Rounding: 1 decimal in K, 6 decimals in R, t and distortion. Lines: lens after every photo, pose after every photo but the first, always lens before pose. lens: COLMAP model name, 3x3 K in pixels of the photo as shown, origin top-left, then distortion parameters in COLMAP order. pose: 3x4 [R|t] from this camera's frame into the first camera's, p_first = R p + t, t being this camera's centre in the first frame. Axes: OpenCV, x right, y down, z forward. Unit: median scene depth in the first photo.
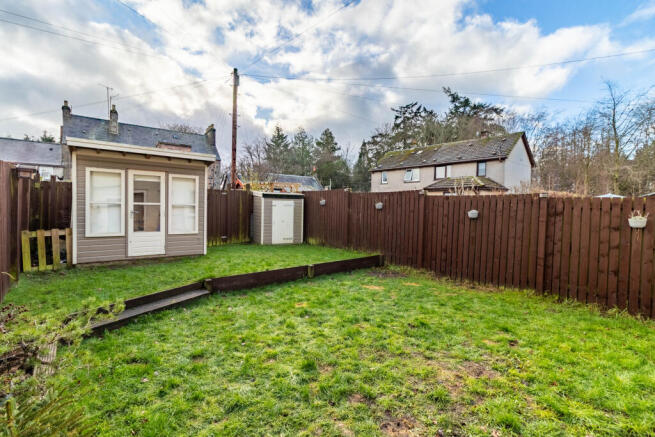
lens RADIAL K [[294.5, 0, 327.5], [0, 294.5, 218.5], [0, 0, 1]] dist [0.000421, 0.000074]
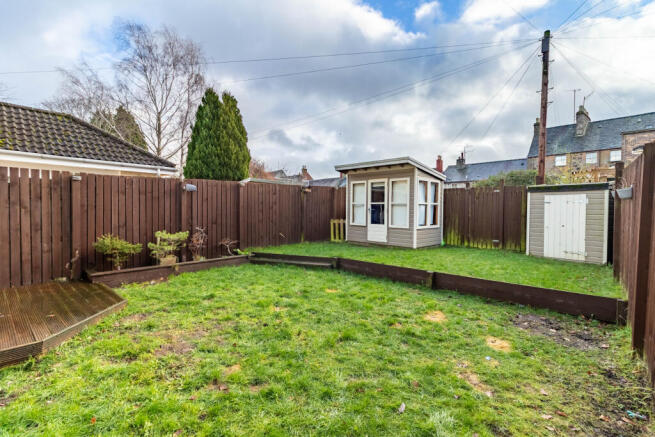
lens RADIAL K [[294.5, 0, 327.5], [0, 294.5, 218.5], [0, 0, 1]] dist [0.000421, 0.000074]
pose [[0.152549, 0.016390, -0.988160, 0.662733], [-0.045614, 0.998914, 0.009526, 0.016753], [0.987243, 0.043621, 0.153131, 0.560260]]
